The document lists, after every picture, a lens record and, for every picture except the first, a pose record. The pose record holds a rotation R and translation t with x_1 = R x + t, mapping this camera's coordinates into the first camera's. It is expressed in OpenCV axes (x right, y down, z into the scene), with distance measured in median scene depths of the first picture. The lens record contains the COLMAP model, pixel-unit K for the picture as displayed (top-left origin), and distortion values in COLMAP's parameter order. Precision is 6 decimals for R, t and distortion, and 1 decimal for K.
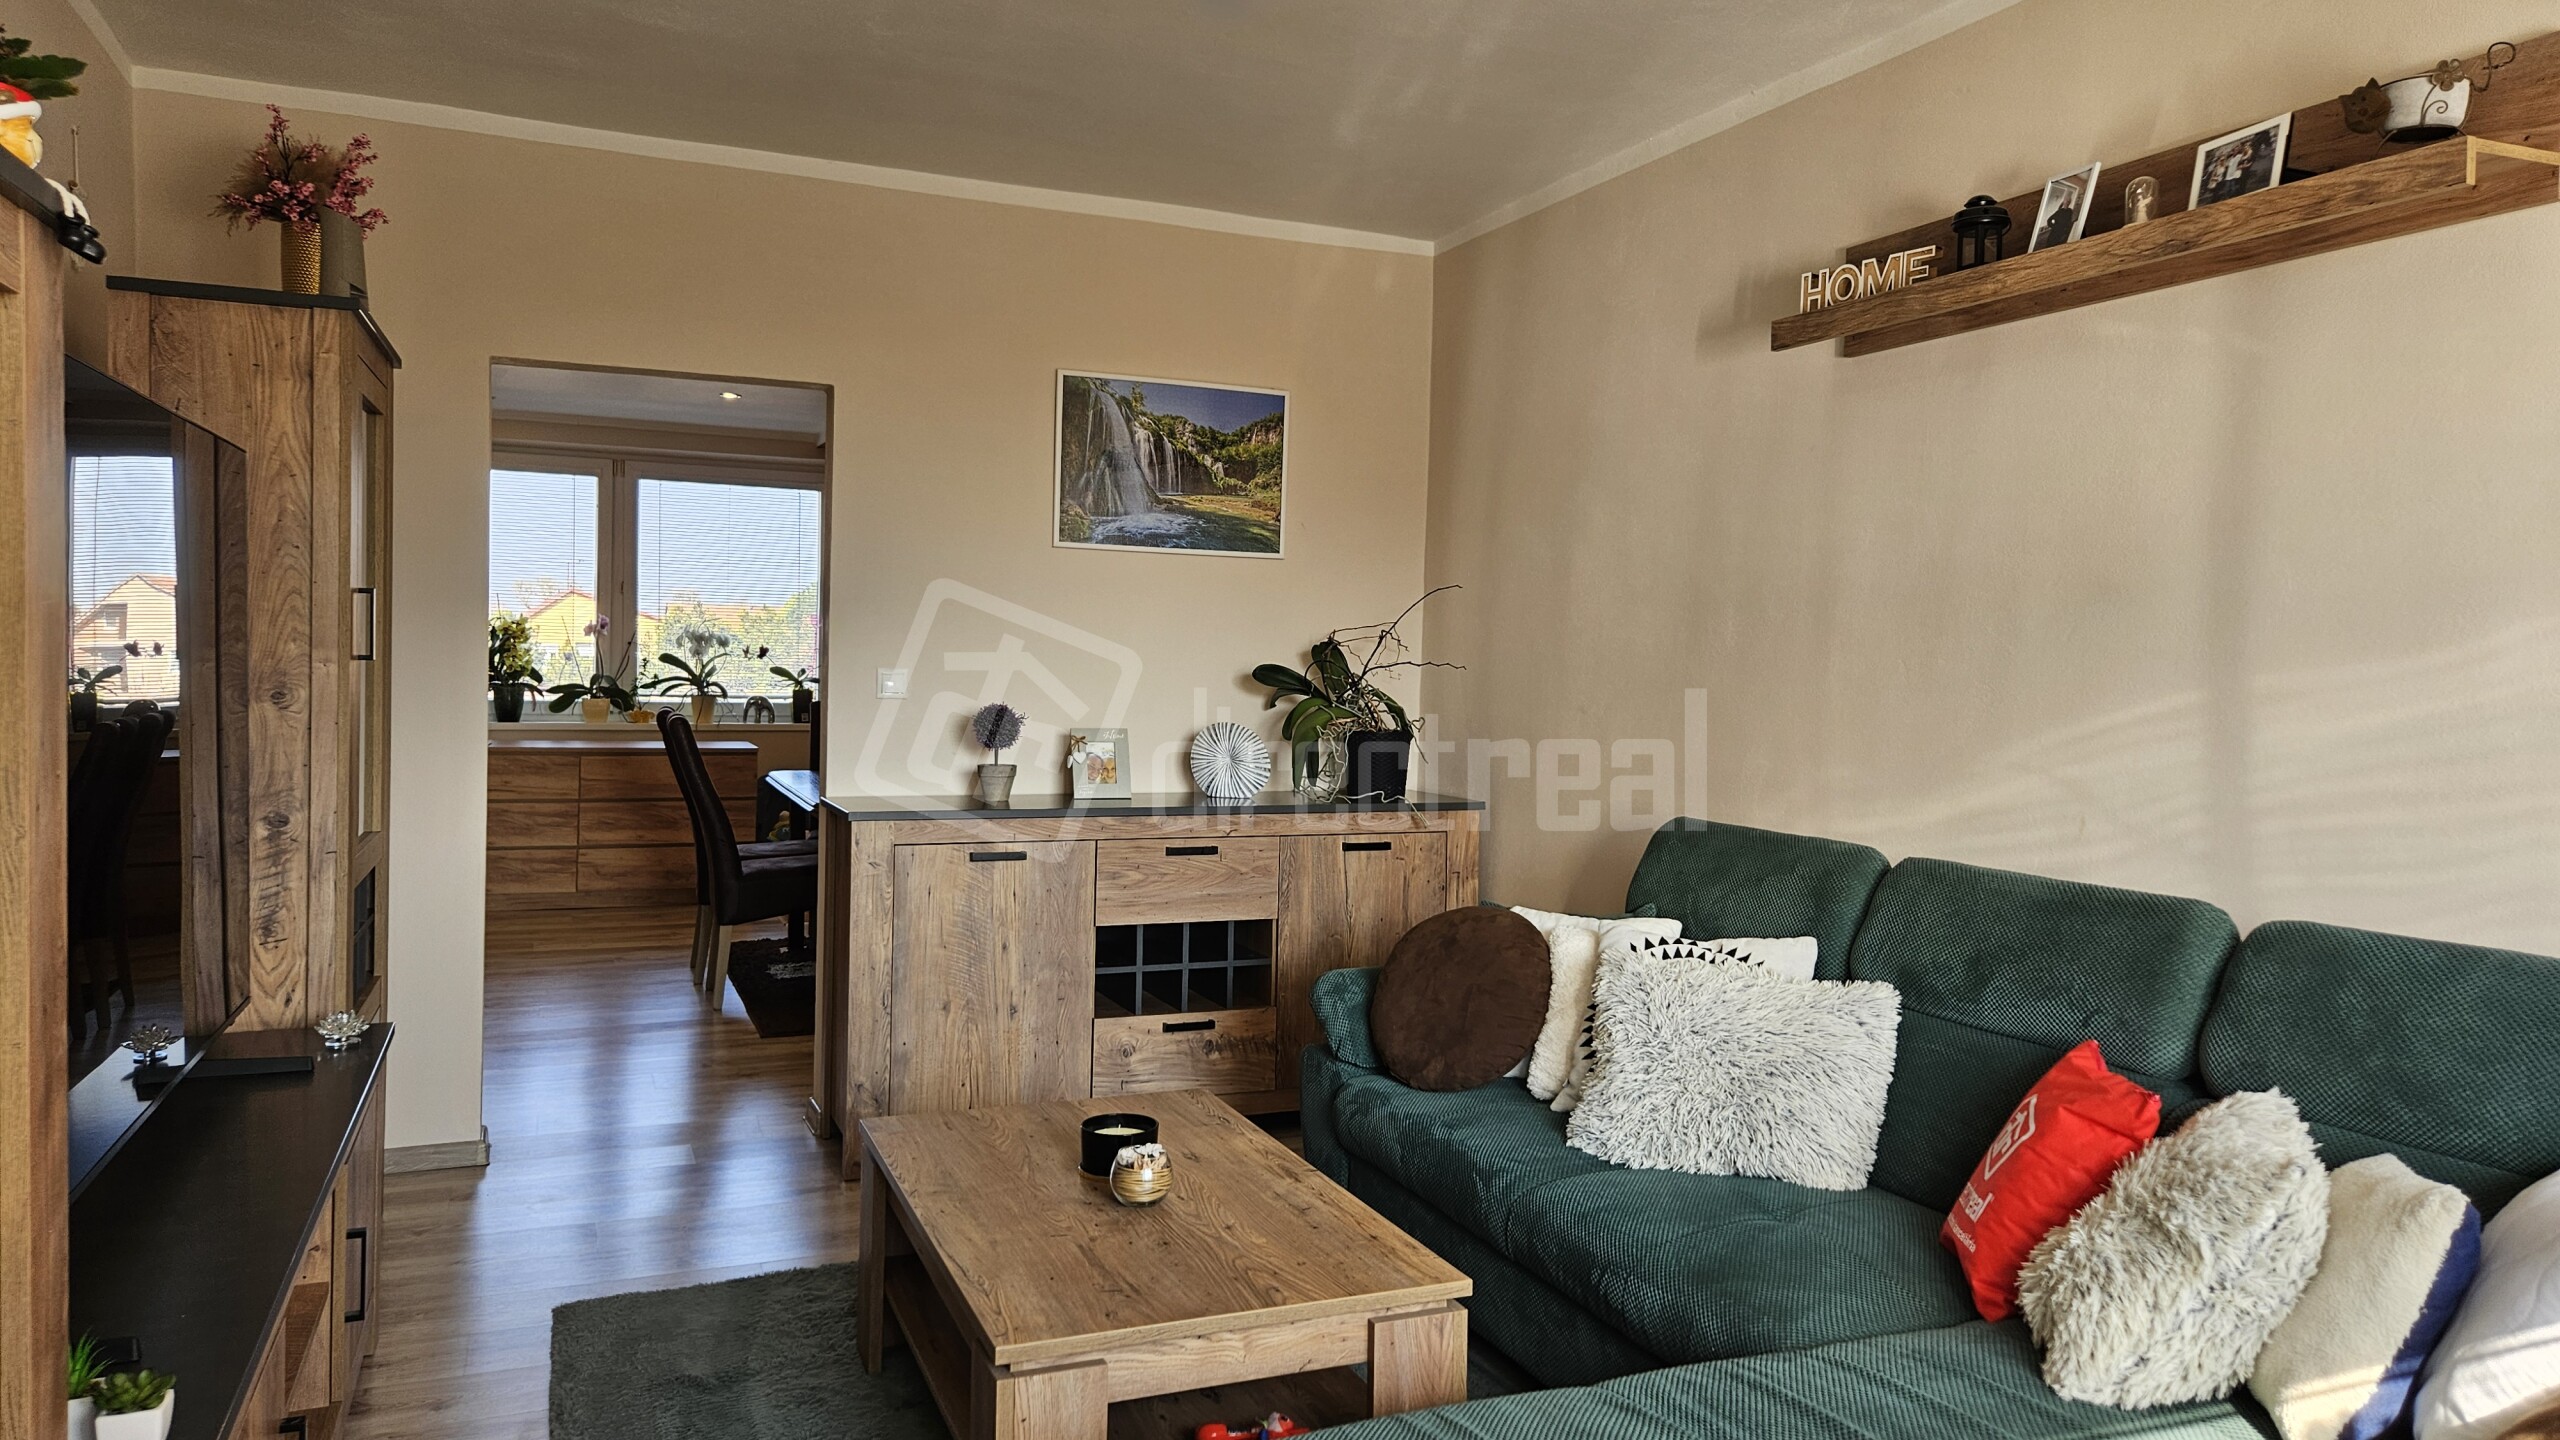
lens RADIAL K [[1703.2, 0, 1272.7], [0, 1703.2, 708.8], [0, 0, 1]] dist [0.083244, -0.063229]
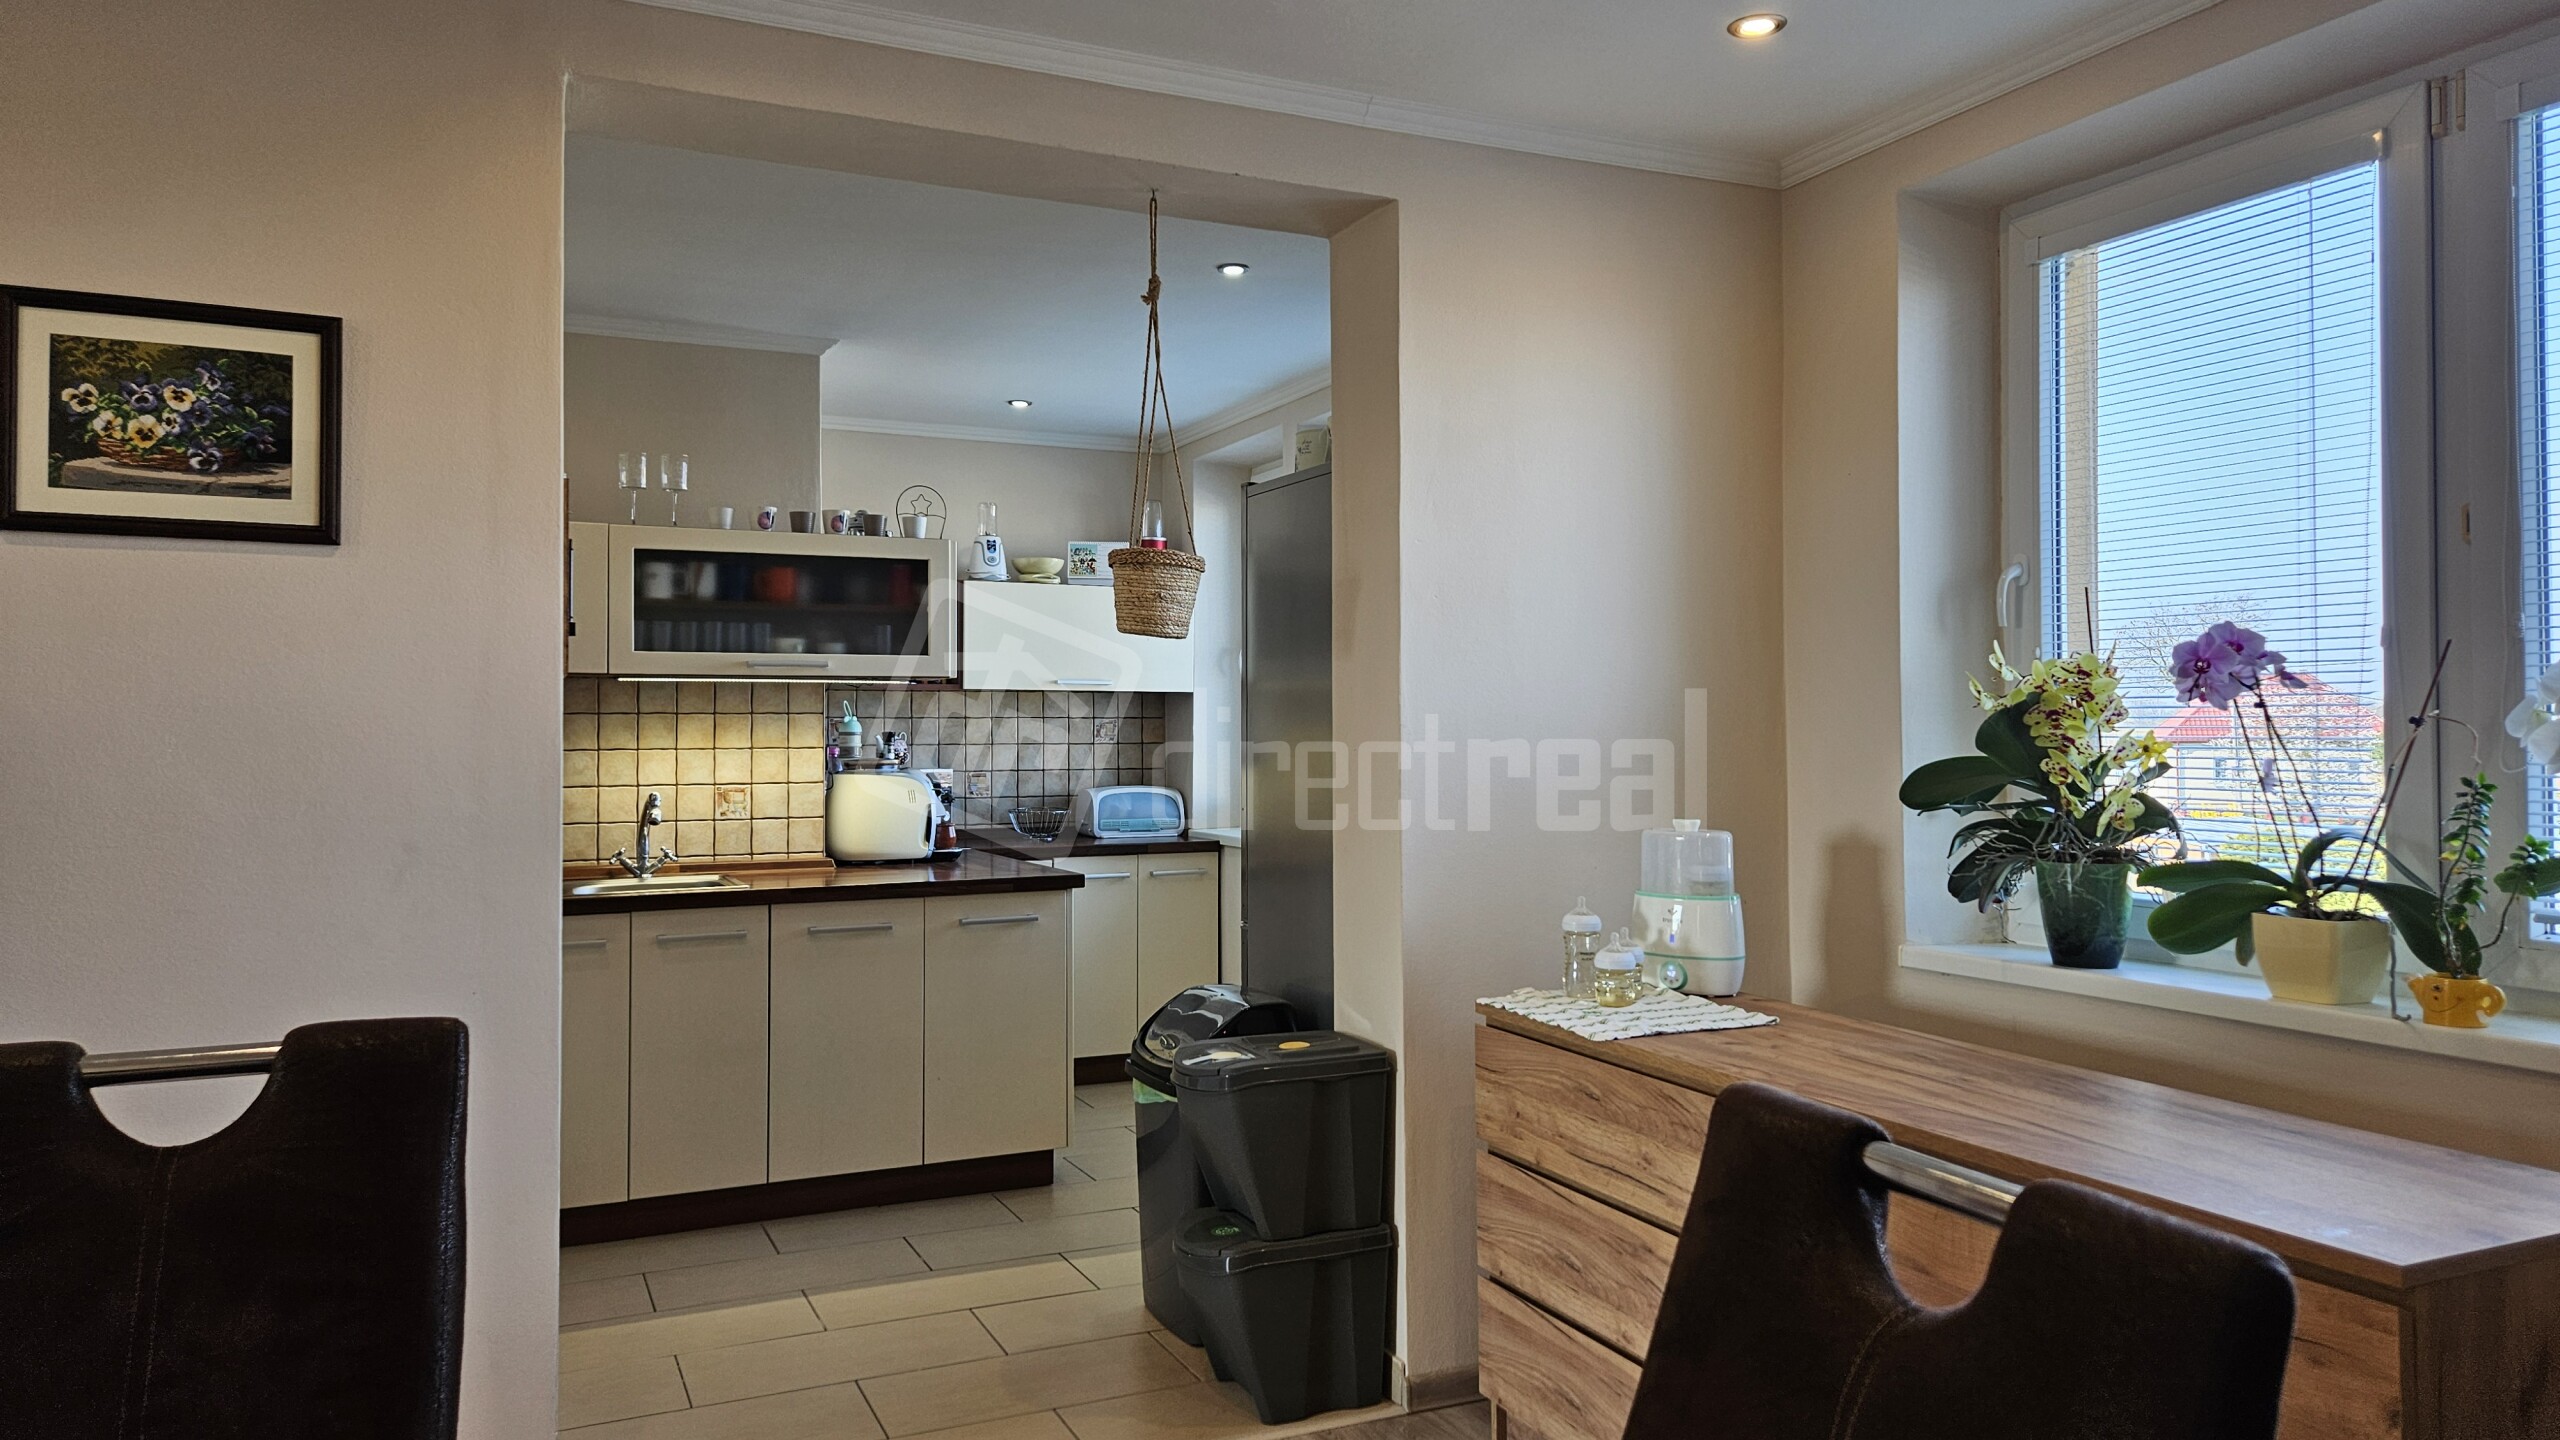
lens RADIAL K [[1699.3, 0, 1286.5], [0, 1699.3, 695.8], [0, 0, 1]] dist [0.079714, -0.062130]
pose [[0.037119, -0.043161, -0.998378, -0.107373], [-0.026821, 0.998664, -0.044170, -0.025381], [0.998951, 0.028418, 0.035912, 0.817496]]
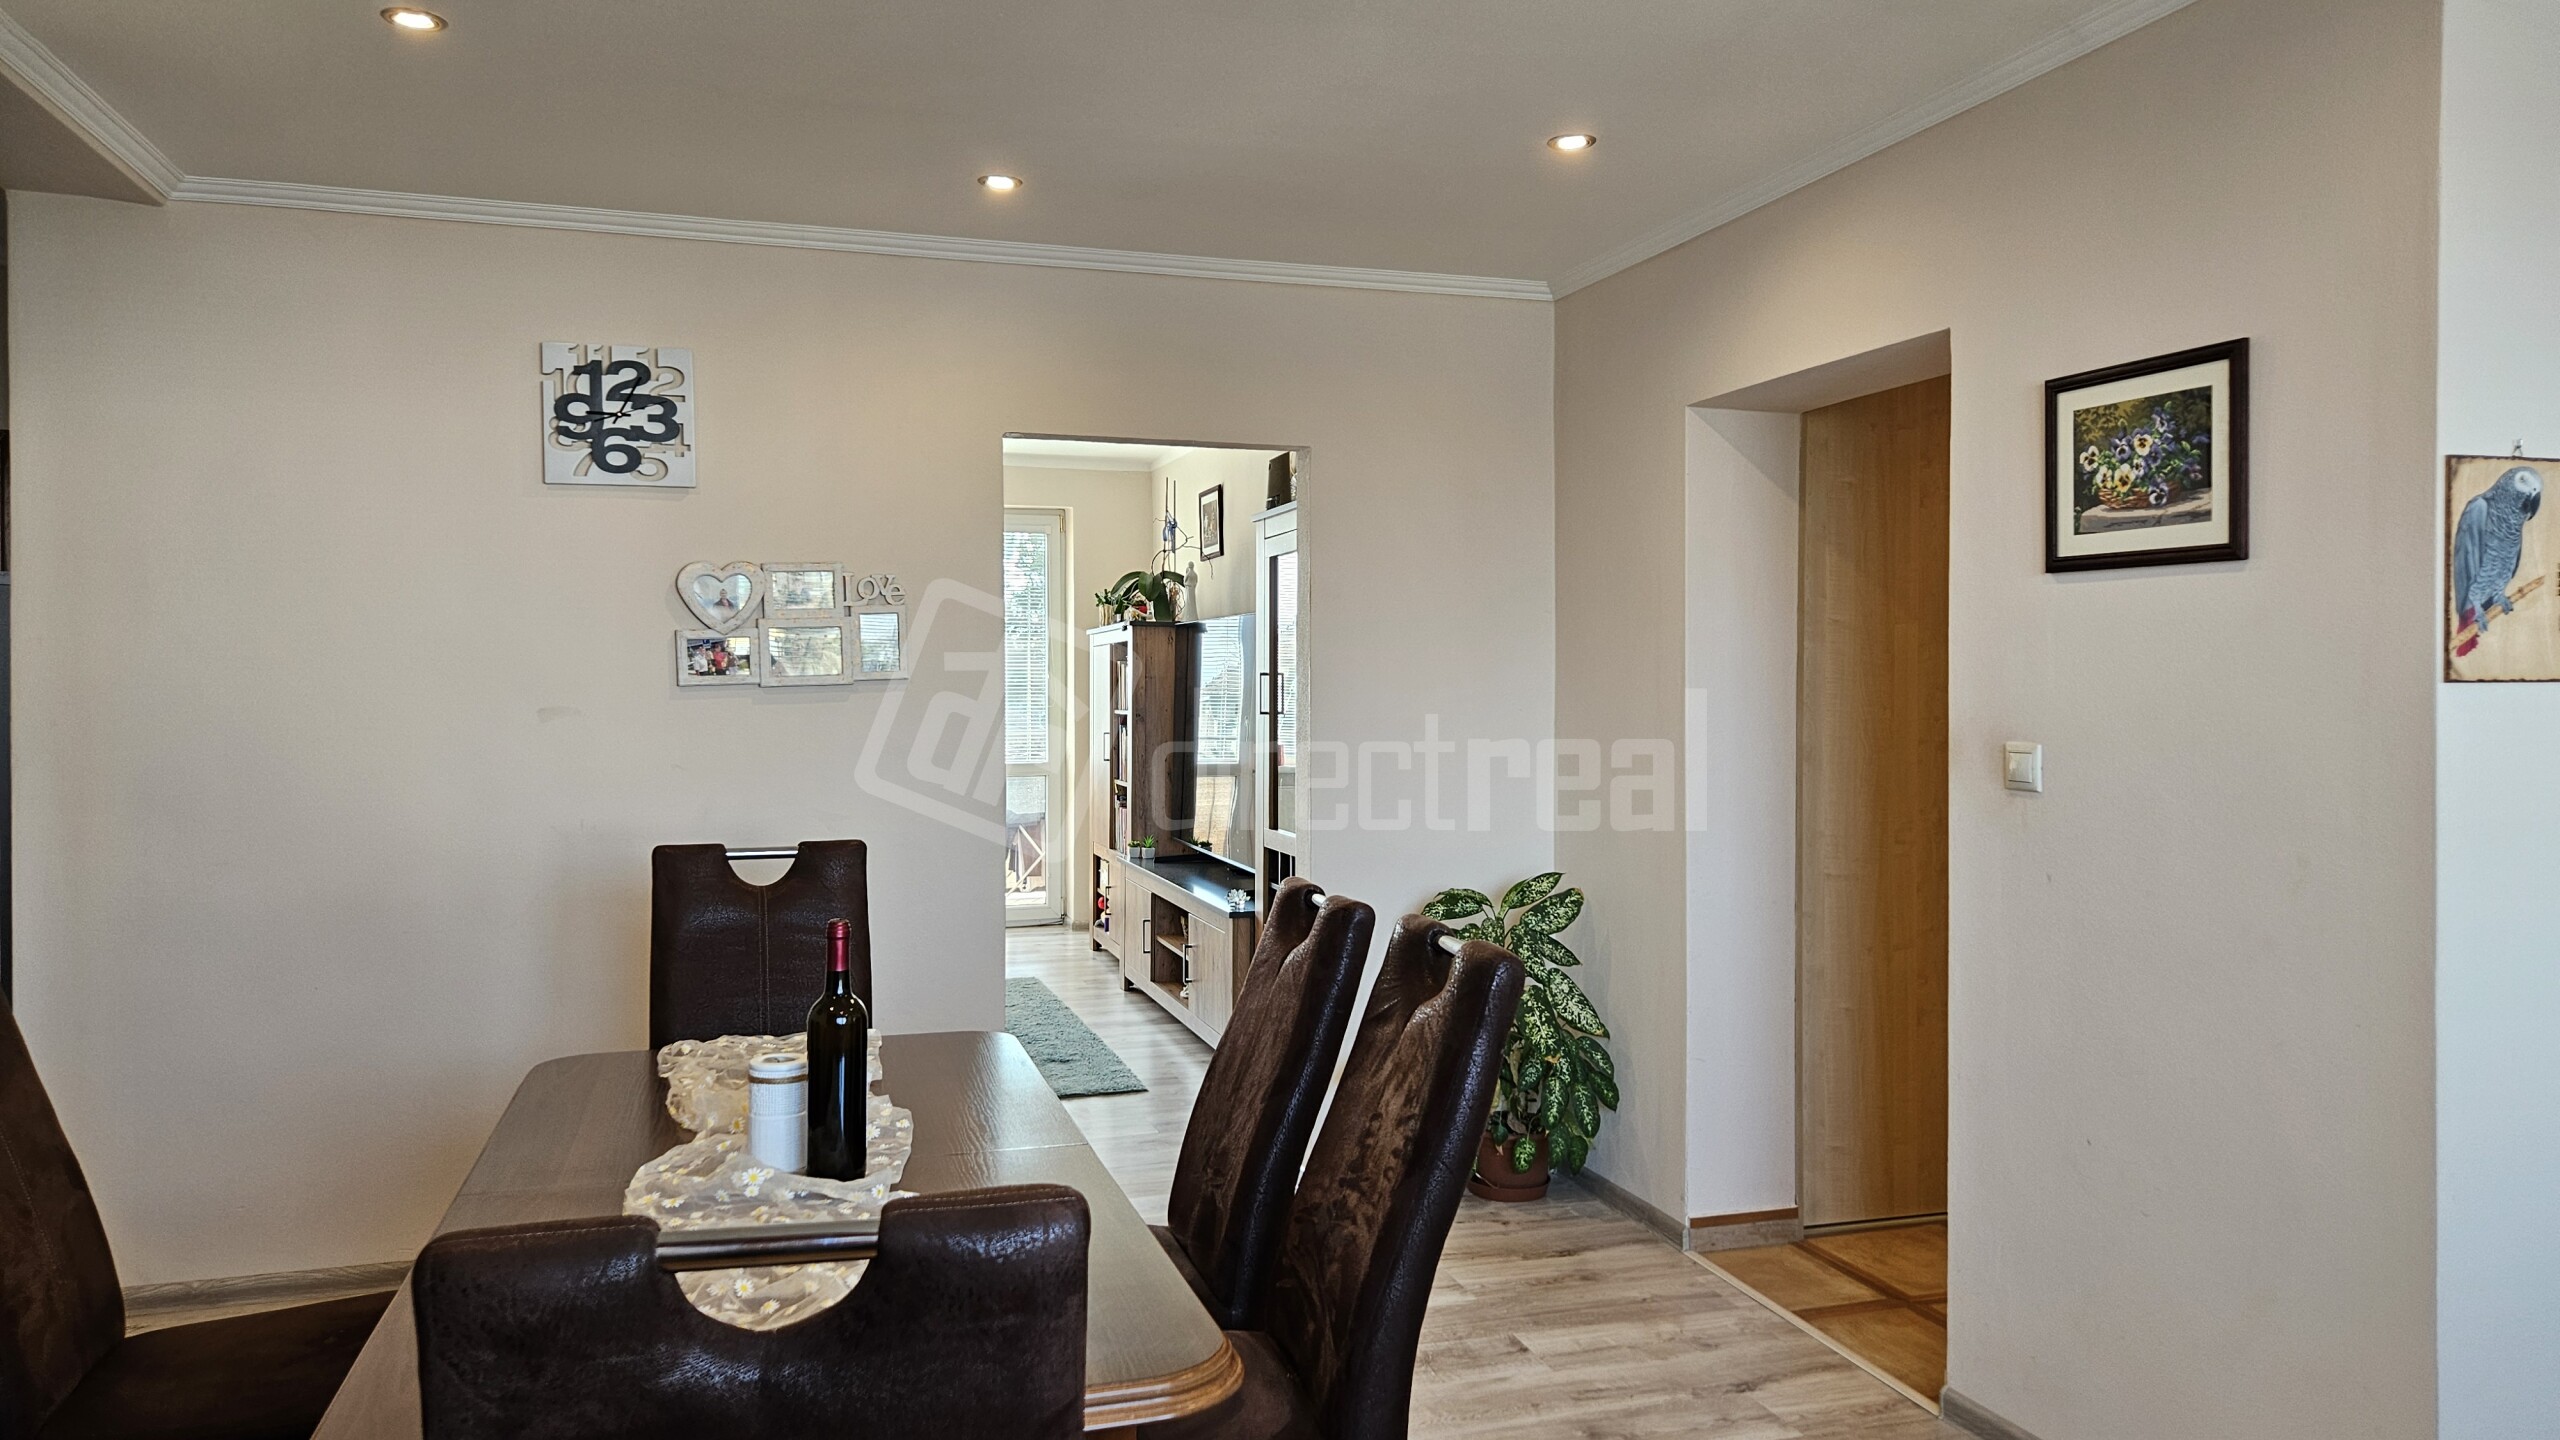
lens RADIAL K [[1699.3, 0, 1286.5], [0, 1699.3, 695.8], [0, 0, 1]] dist [0.079714, -0.062130]
pose [[-0.995315, -0.023161, 0.093869, -0.256414], [-0.018781, 0.998705, 0.047284, -0.045476], [-0.094843, 0.045299, -0.994461, 0.972674]]
